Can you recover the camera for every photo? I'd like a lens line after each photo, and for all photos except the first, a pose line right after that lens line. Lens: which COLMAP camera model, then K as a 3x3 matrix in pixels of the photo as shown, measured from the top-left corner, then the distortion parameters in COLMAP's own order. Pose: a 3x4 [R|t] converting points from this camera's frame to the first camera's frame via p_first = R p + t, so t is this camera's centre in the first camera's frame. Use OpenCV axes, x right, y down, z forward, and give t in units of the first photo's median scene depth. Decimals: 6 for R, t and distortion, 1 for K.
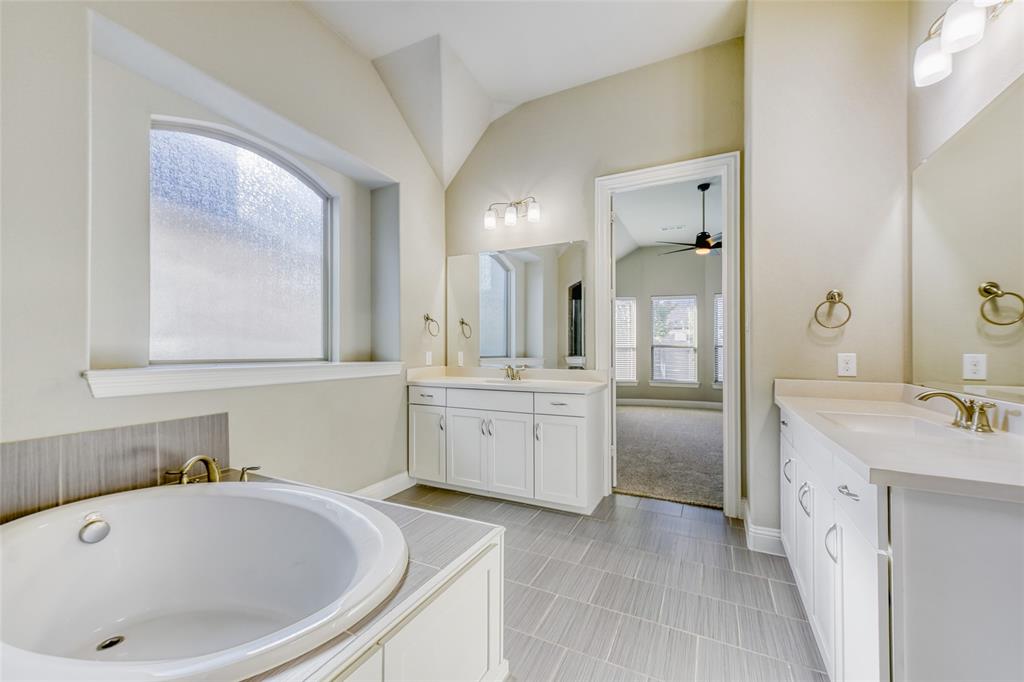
lens RADIAL K [[397.9, 0, 507.5], [0, 397.9, 348.1], [0, 0, 1]] dist [0.009281, -0.000446]
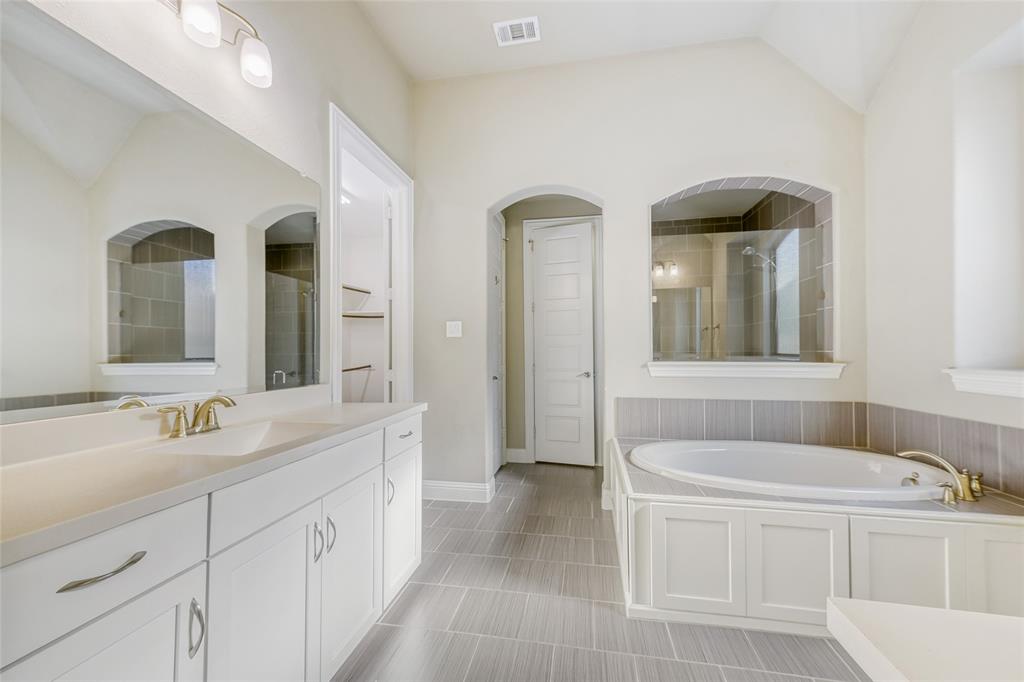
lens RADIAL K [[397.9, 0, 515.4], [0, 397.9, 342.9], [0, 0, 1]] dist [0.009281, -0.000446]
pose [[-0.956715, -0.010416, -0.290839, 0.553662], [-0.002927, 0.999653, -0.026170, 0.016324], [0.291011, -0.024186, -0.956414, 1.675324]]
